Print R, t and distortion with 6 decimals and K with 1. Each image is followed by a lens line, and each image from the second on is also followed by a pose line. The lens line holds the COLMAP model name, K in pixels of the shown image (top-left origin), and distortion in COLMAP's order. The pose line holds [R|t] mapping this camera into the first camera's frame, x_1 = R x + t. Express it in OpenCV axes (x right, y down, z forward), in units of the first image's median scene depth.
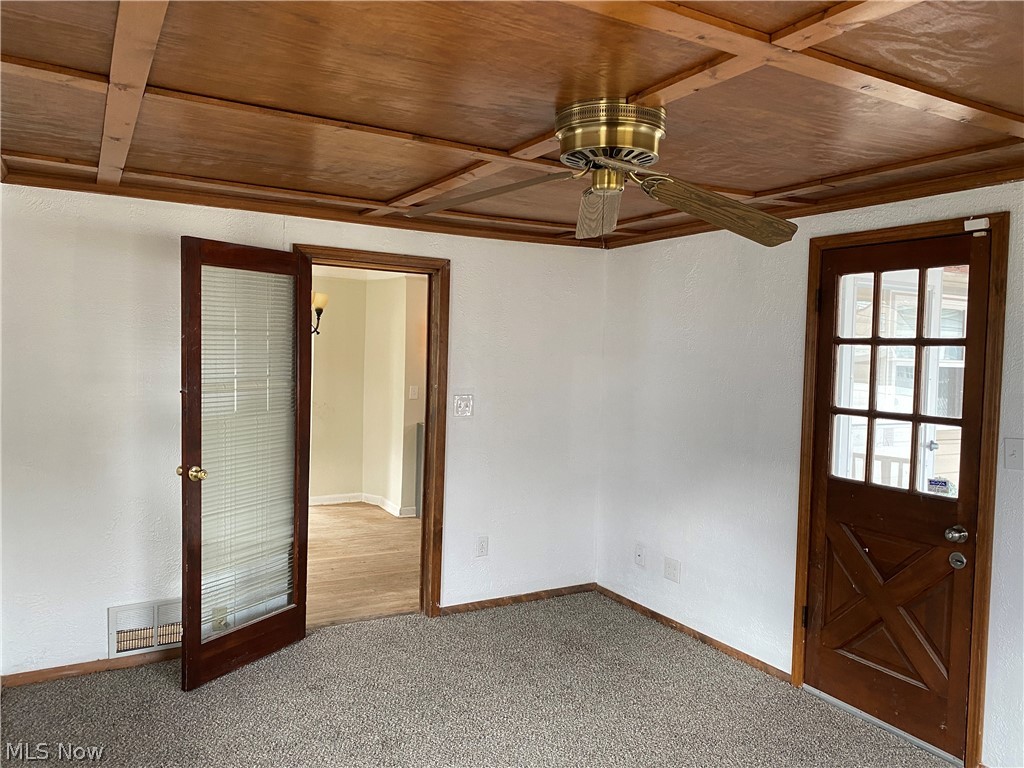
lens RADIAL K [[795.5, 0, 512.0], [0, 795.5, 384.0], [0, 0, 1]] dist [-0.004479, -0.003497]
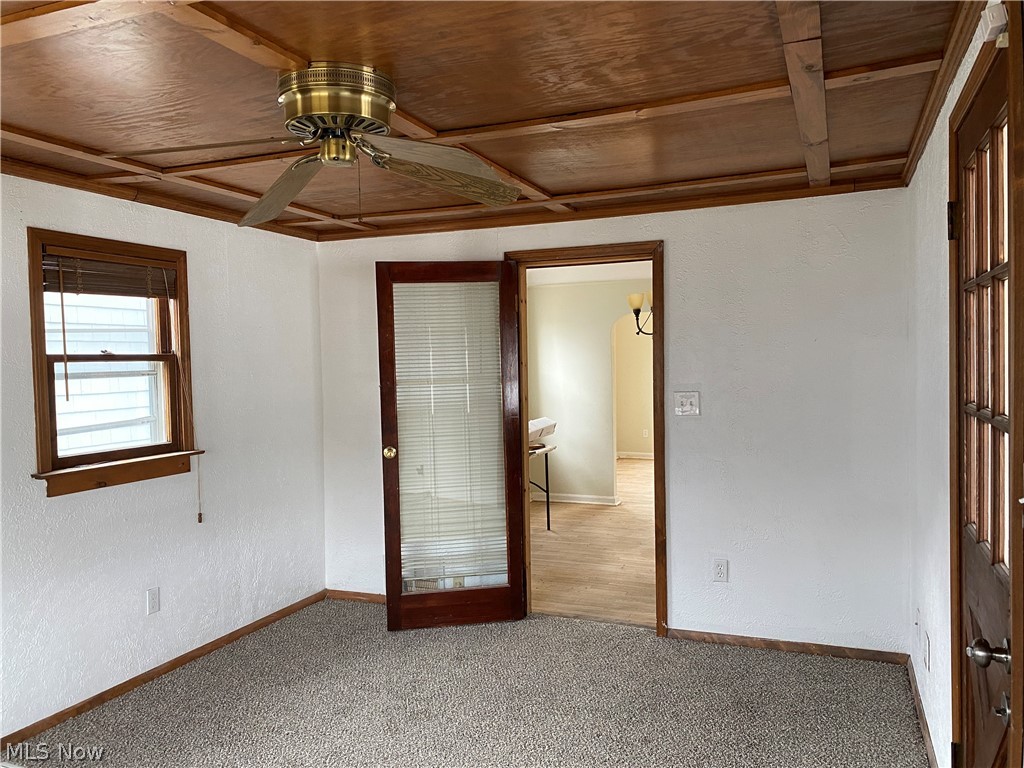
lens RADIAL K [[783.9, 0, 512.0], [0, 783.9, 384.0], [0, 0, 1]] dist [0.066343, -0.096228]
pose [[0.586325, -0.015311, -0.809931, 0.611493], [0.002953, 0.999855, -0.016764, 0.023021], [0.810070, 0.007437, 0.586286, 0.383230]]
